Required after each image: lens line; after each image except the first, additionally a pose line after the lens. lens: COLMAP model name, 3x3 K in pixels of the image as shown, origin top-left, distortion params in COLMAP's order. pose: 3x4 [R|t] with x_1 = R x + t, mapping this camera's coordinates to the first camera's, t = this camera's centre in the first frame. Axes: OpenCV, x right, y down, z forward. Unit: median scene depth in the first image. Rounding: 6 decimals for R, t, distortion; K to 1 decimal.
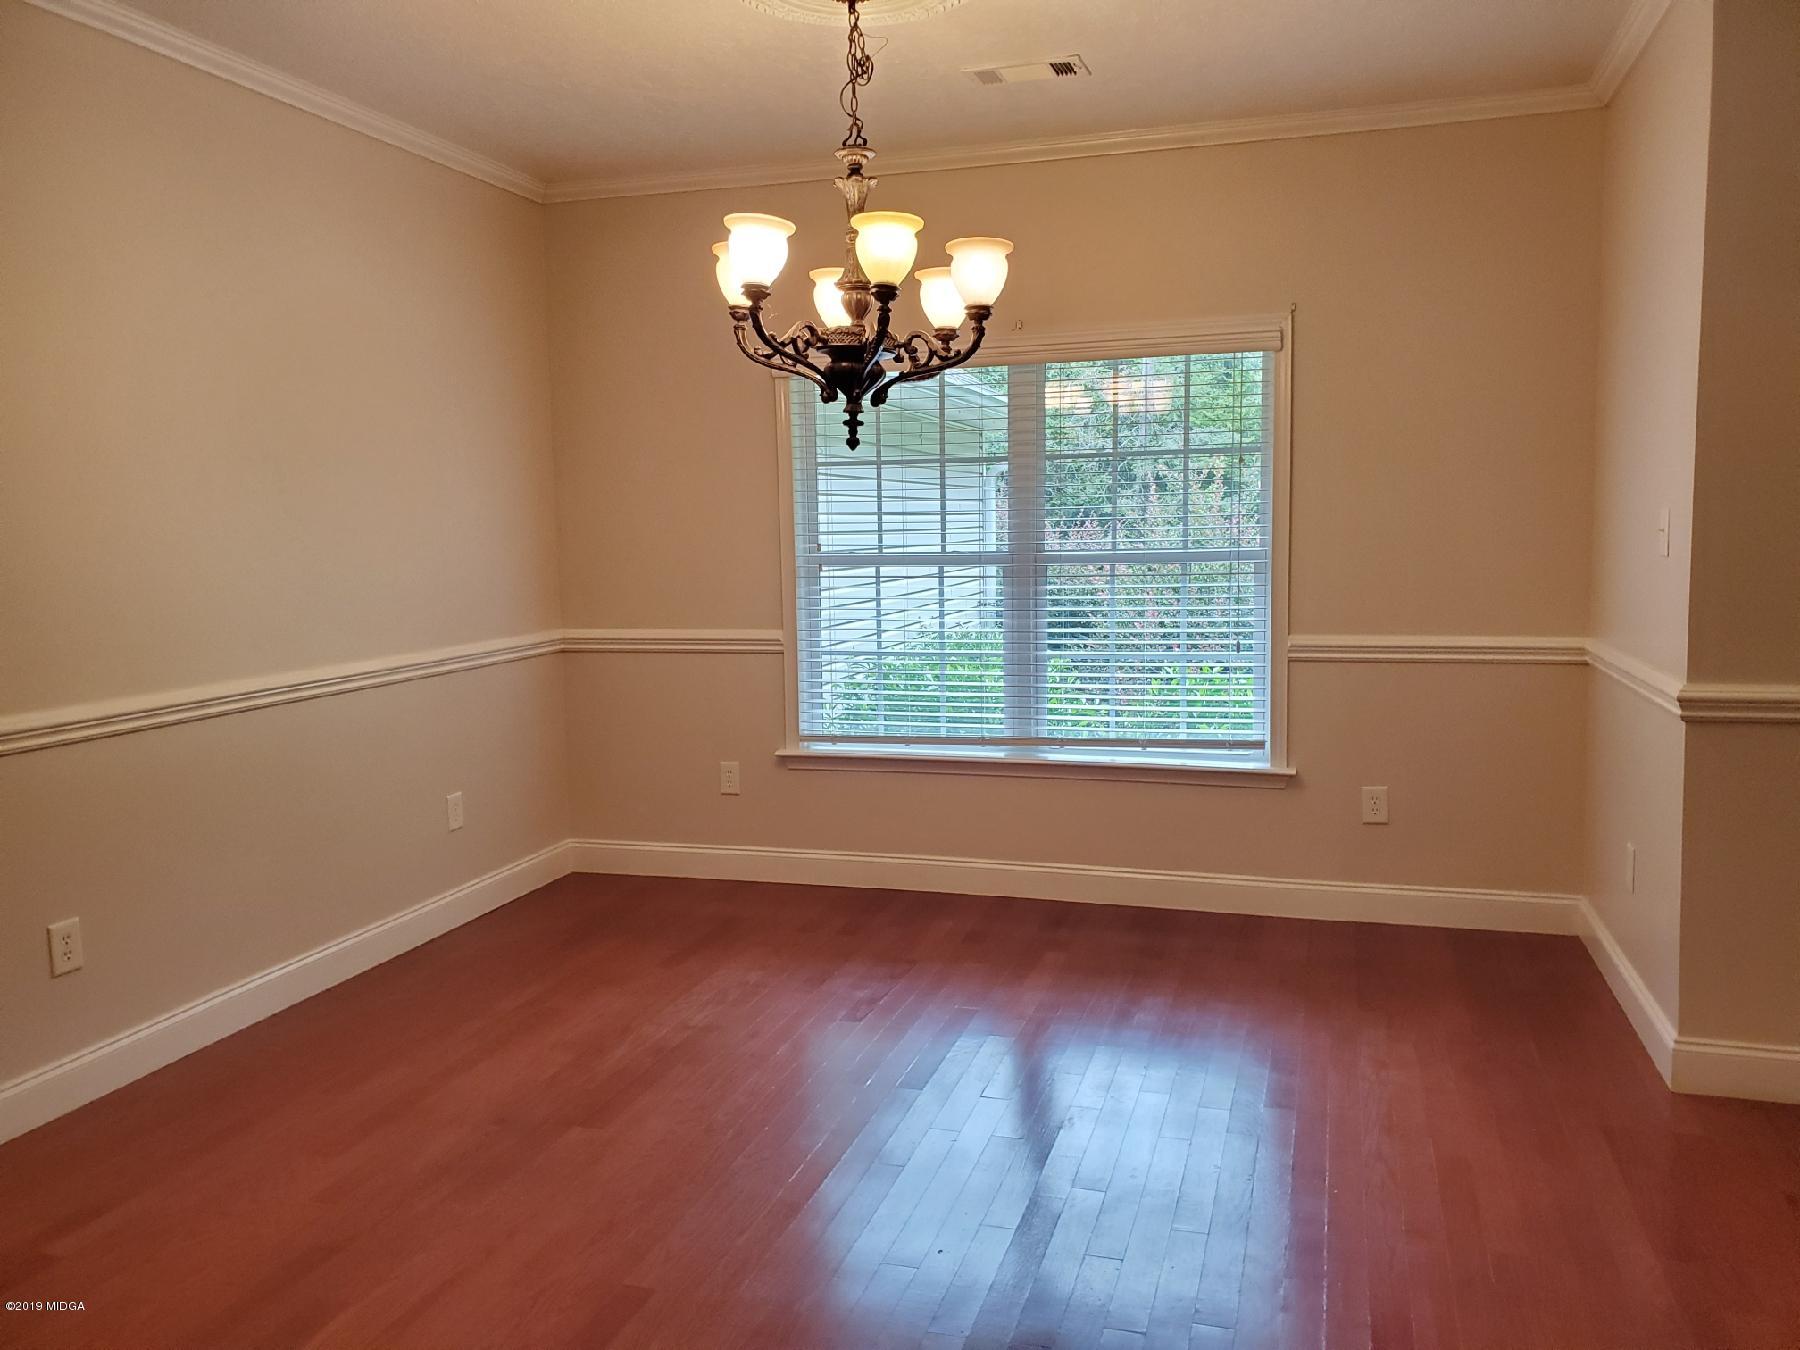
lens RADIAL K [[1425.0, 0, 898.1], [0, 1425.0, 675.9], [0, 0, 1]] dist [0.033514, -0.006101]
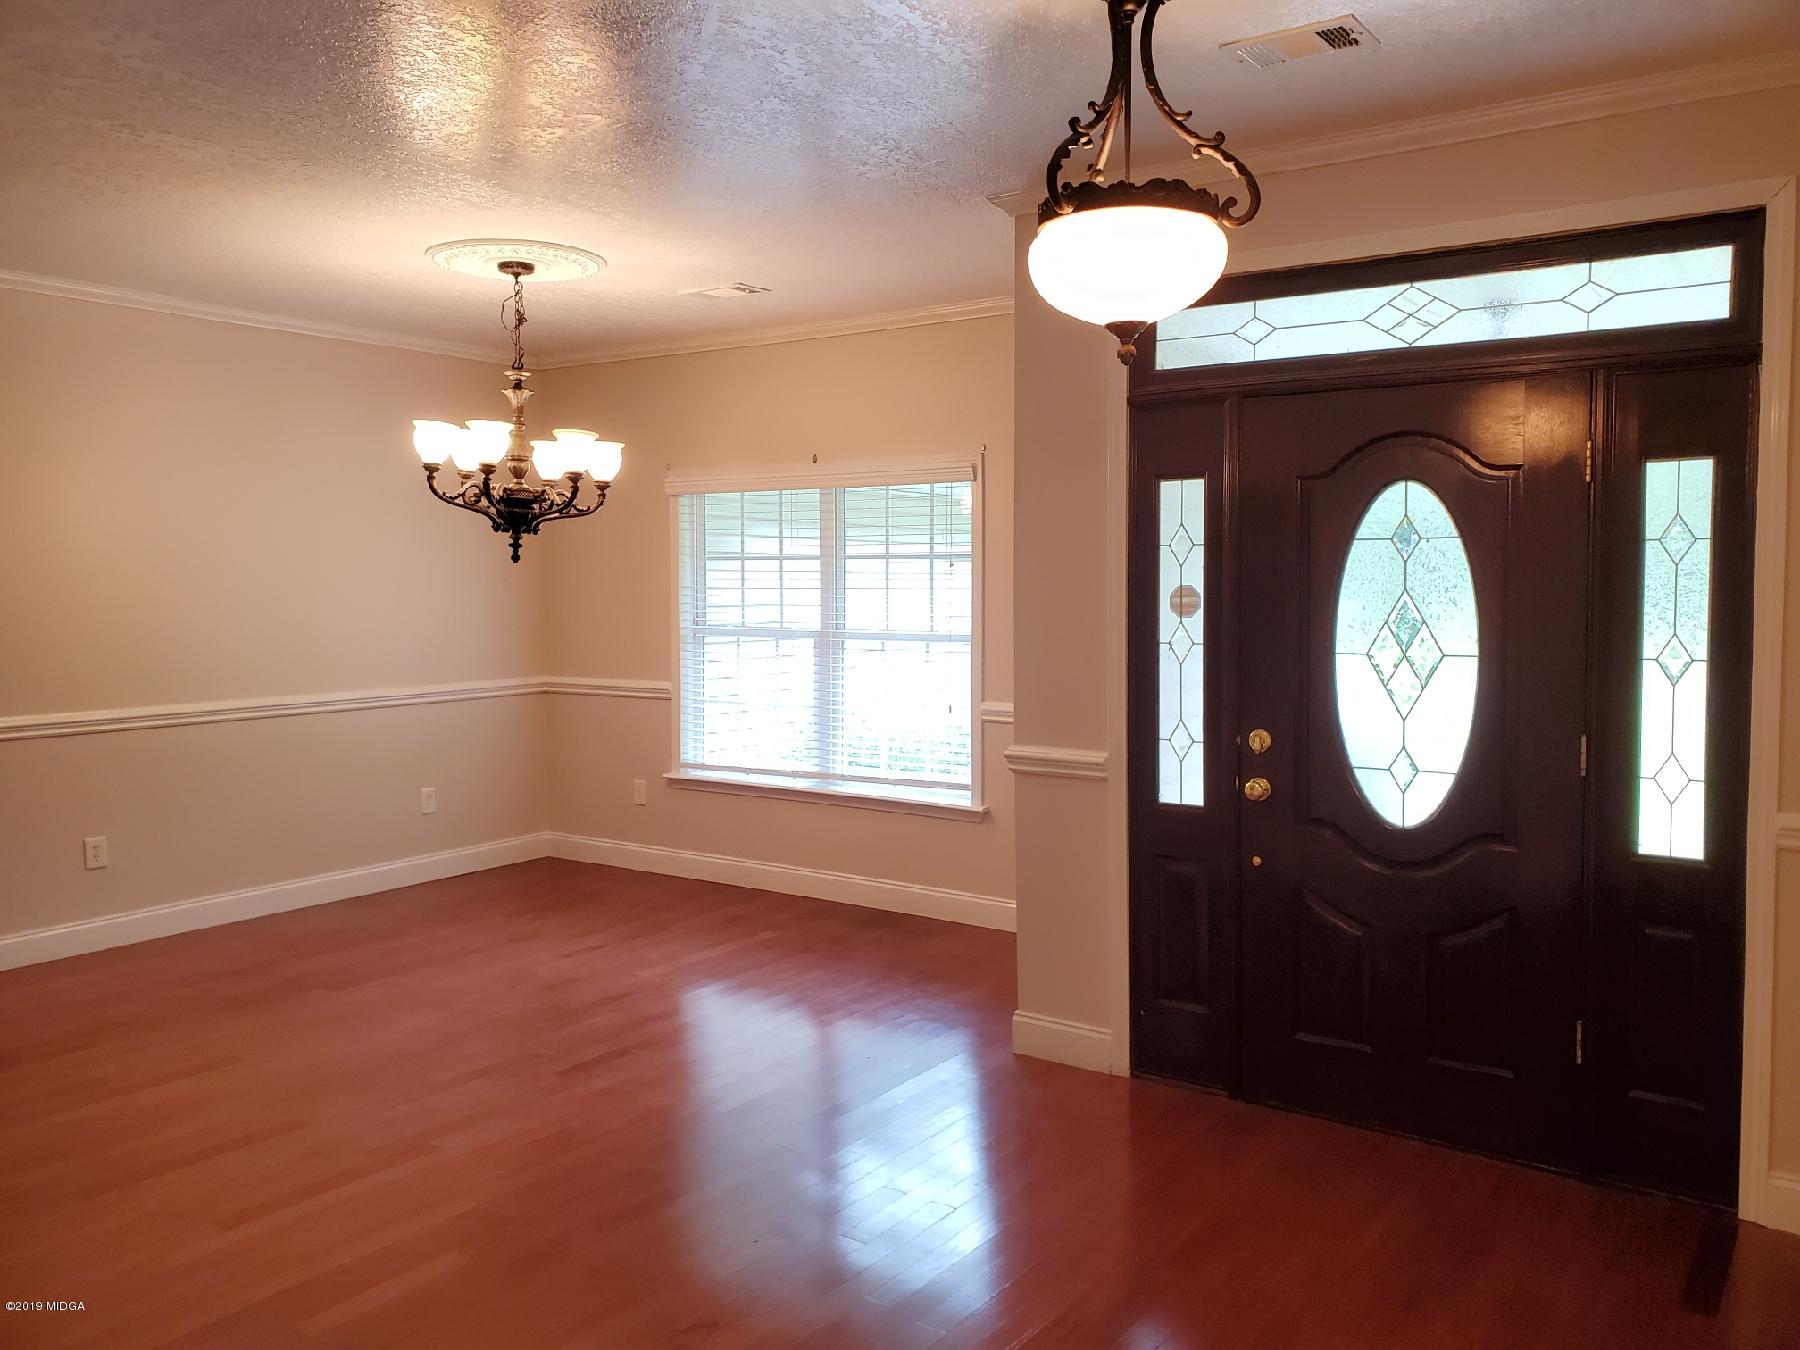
lens RADIAL K [[1425.0, 0, 904.9], [0, 1425.0, 673.3], [0, 0, 1]] dist [0.033514, -0.006101]
pose [[0.953091, 0.038046, -0.300283, 0.560617], [-0.050741, 0.998113, -0.034590, -0.006171], [0.298400, 0.048204, 0.953223, -0.220354]]
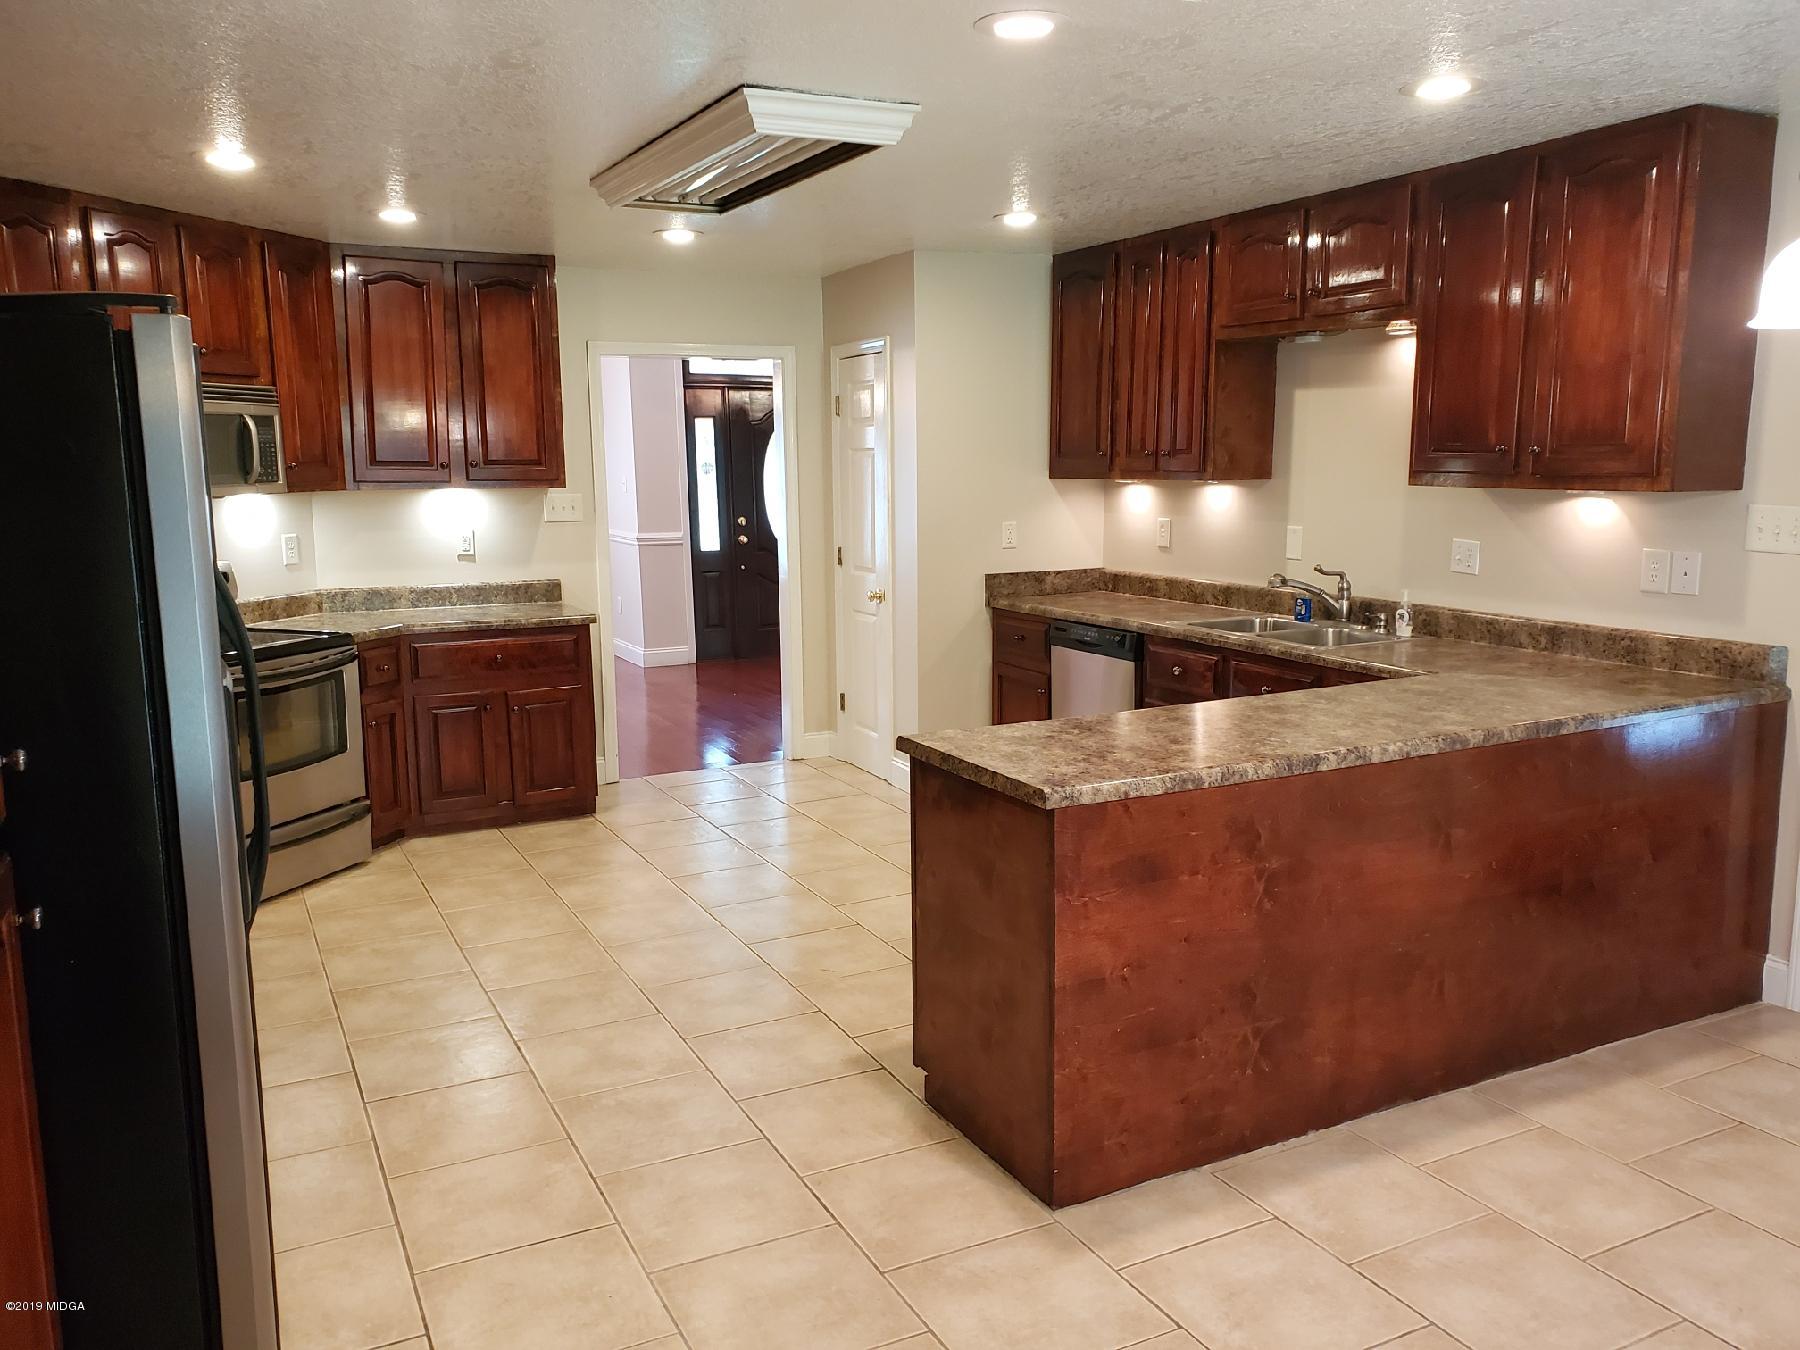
lens RADIAL K [[1425.0, 0, 903.8], [0, 1425.0, 675.9], [0, 0, 1]] dist [0.033514, -0.006101]
pose [[0.710144, -0.094581, 0.697675, -0.772861], [0.068961, 0.995515, 0.064765, 0.098226], [-0.700671, 0.002120, 0.713481, -1.041985]]
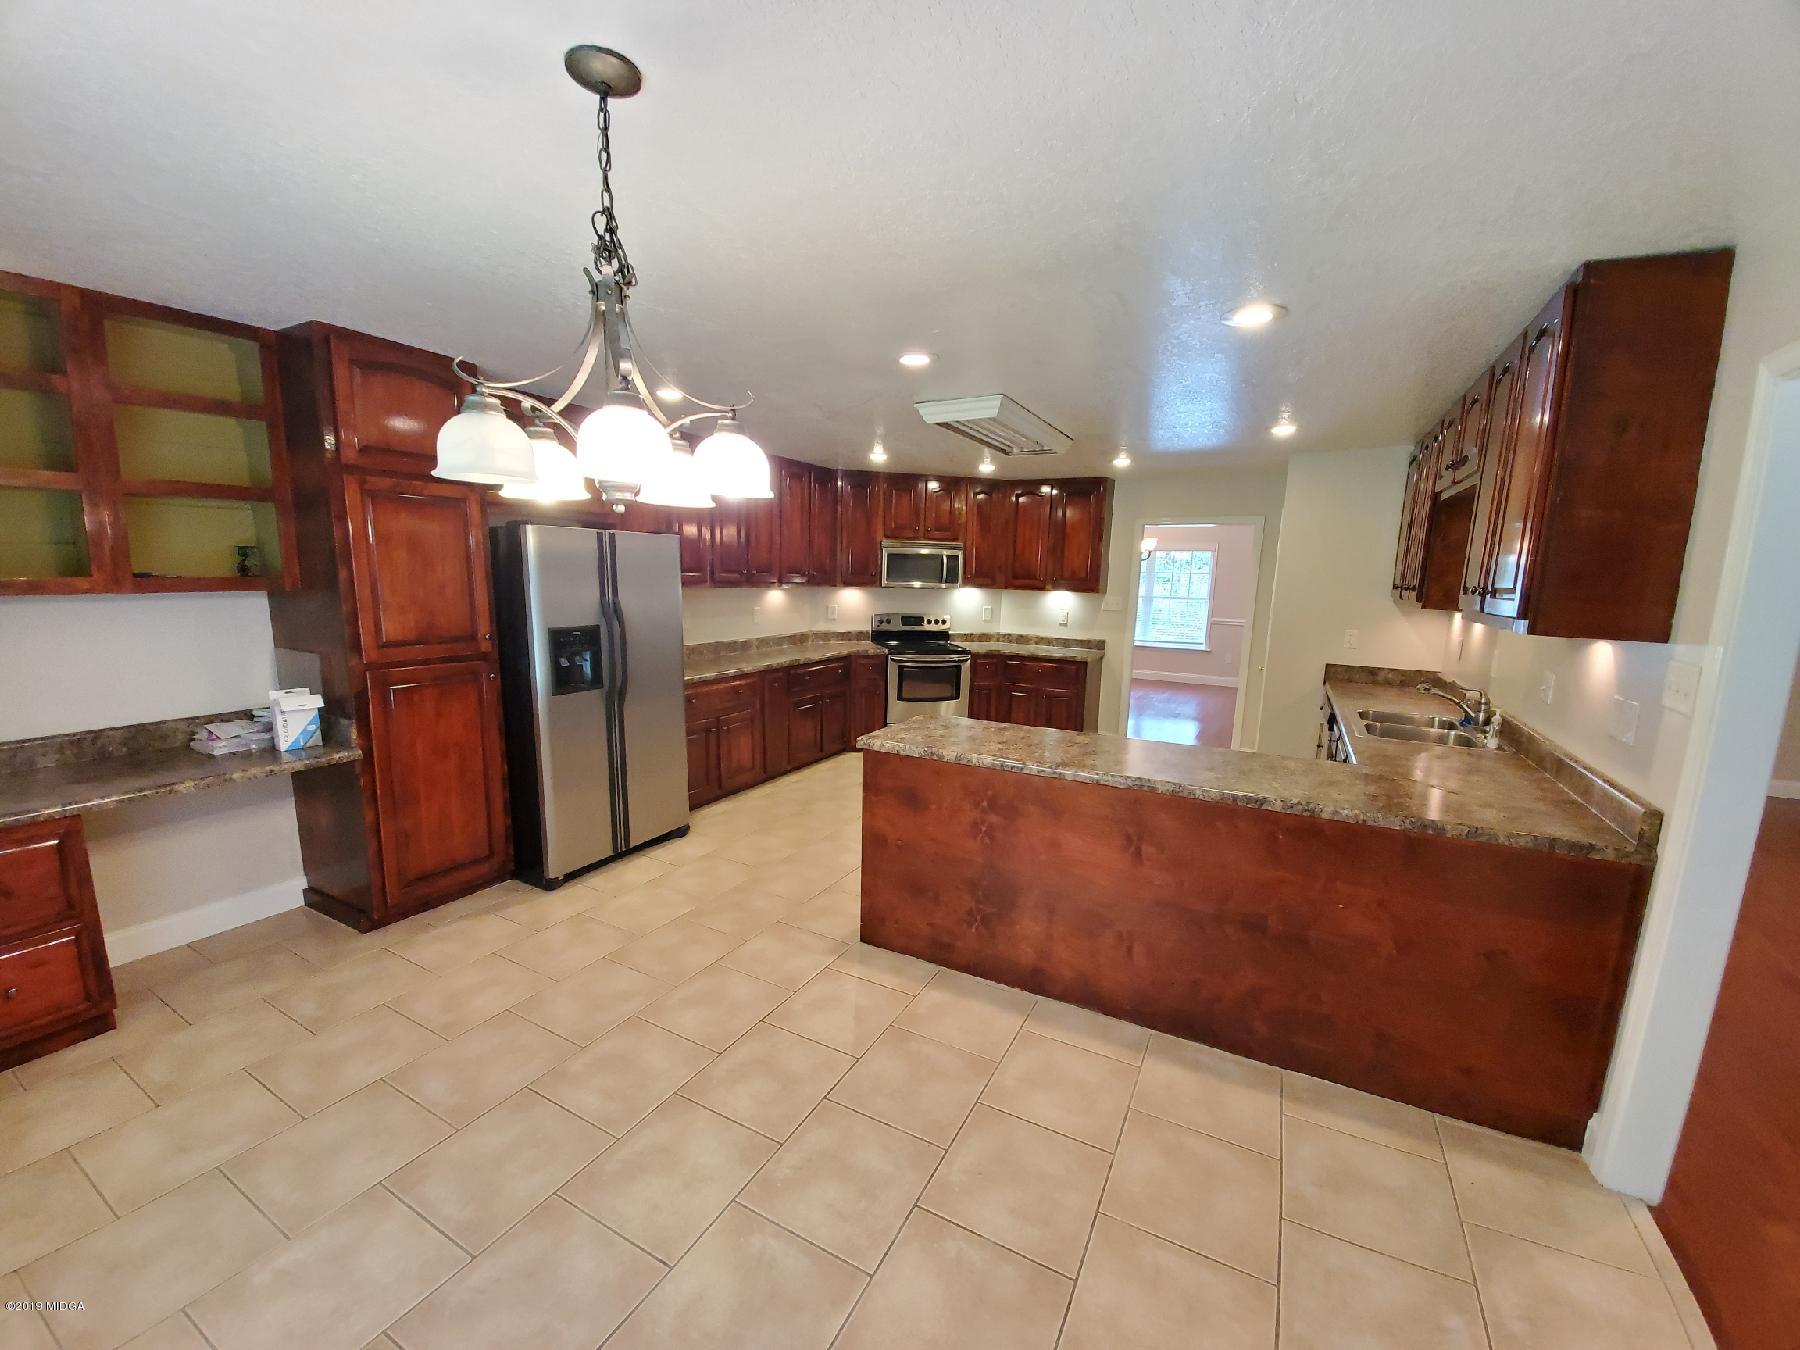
lens RADIAL K [[720.8, 0, 899.2], [0, 720.8, 701.0], [0, 0, 1]] dist [0.004515, -0.001742]
pose [[0.980258, 0.077465, -0.181918, -0.218350], [-0.064200, 0.994906, 0.077717, 0.106481], [0.187012, -0.064504, 0.980238, -1.241659]]
